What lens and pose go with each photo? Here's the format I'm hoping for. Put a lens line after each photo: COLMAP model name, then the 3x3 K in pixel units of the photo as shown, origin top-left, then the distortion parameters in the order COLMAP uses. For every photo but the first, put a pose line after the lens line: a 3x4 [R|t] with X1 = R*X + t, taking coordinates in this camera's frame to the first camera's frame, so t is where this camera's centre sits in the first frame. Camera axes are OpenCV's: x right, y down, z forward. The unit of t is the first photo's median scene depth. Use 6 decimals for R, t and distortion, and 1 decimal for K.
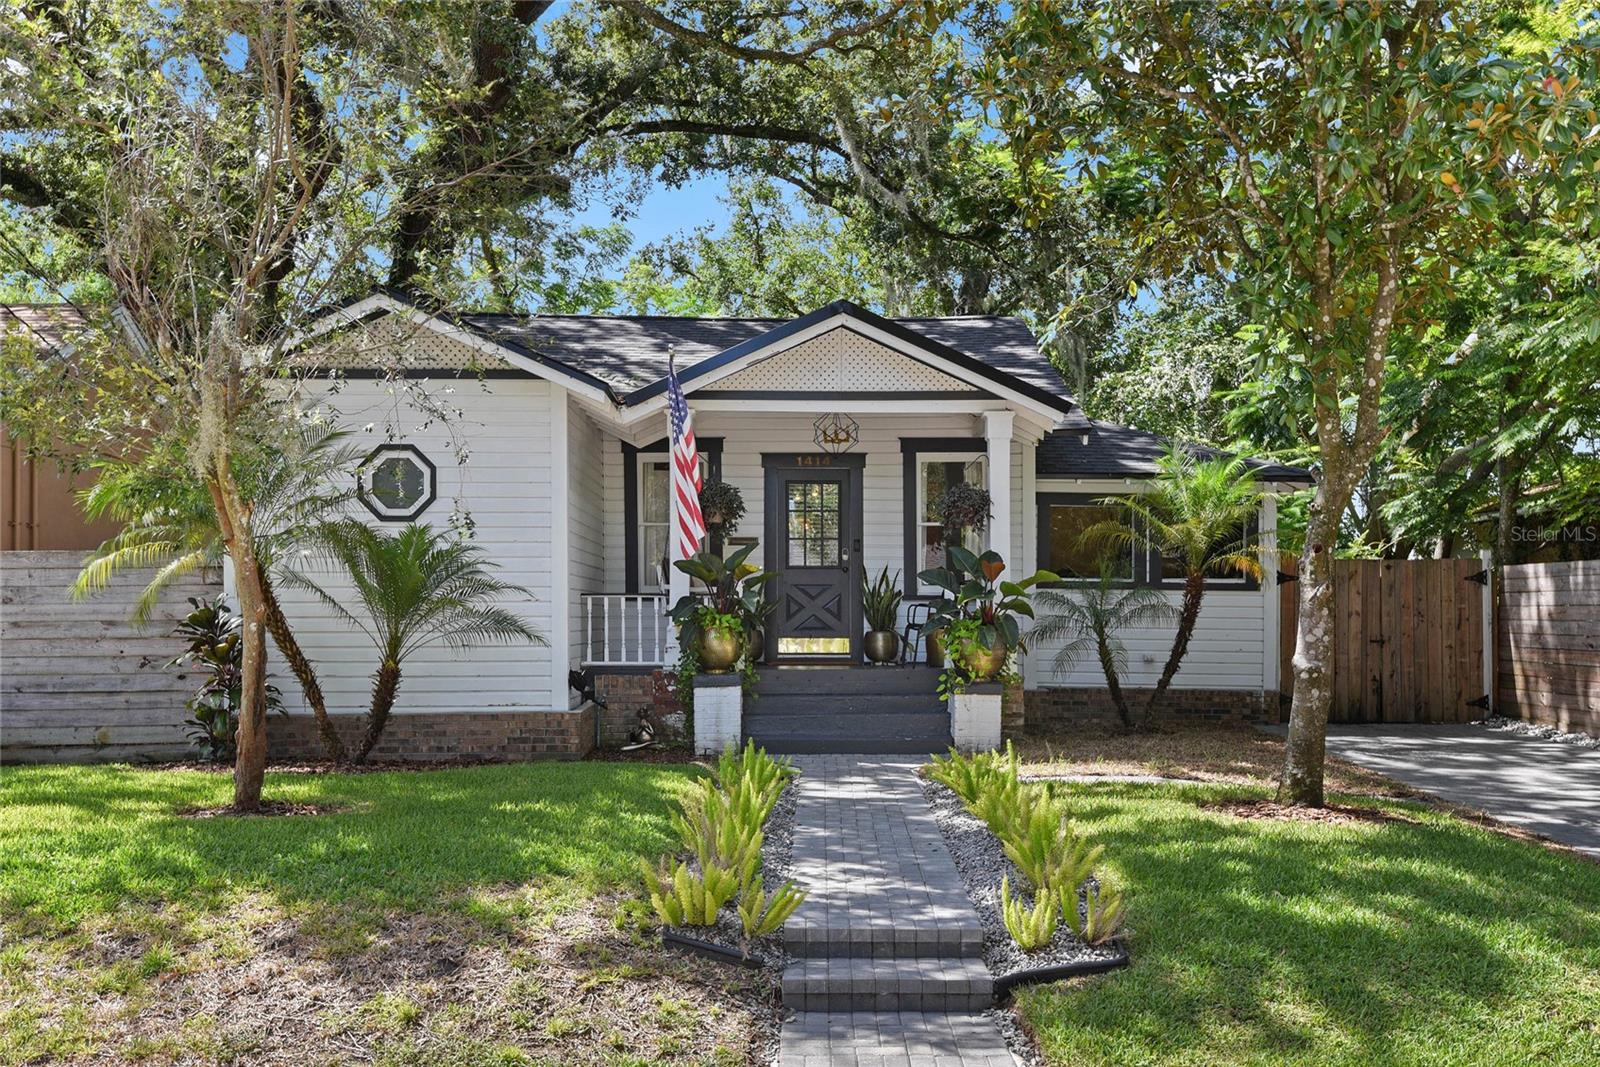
lens RADIAL K [[1383.0, 0, 799.9], [0, 1383.0, 534.8], [0, 0, 1]] dist [0.011400, 0.000699]
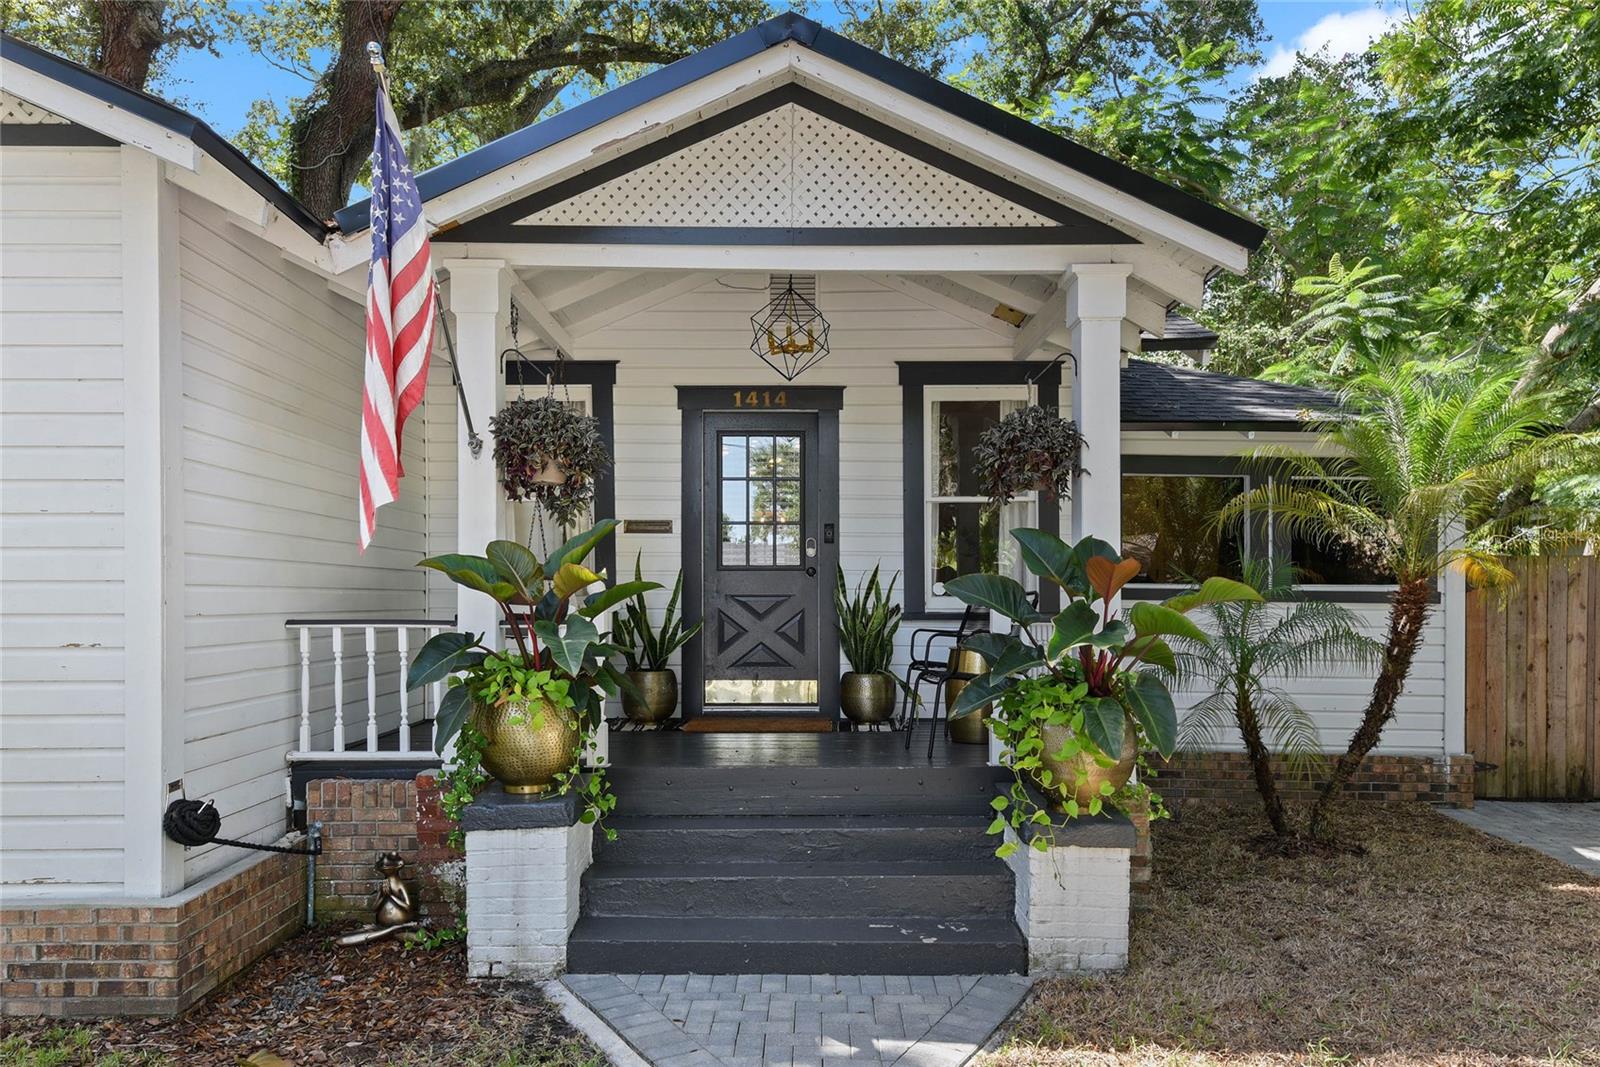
lens RADIAL K [[999.6, 0, 801.6], [0, 999.6, 537.2], [0, 0, 1]] dist [0.025753, -0.002723]
pose [[0.999995, 0.000295, -0.002991, 0.030747], [-0.000303, 0.999997, -0.002625, 0.011033], [0.002990, 0.002626, 0.999992, 0.557482]]
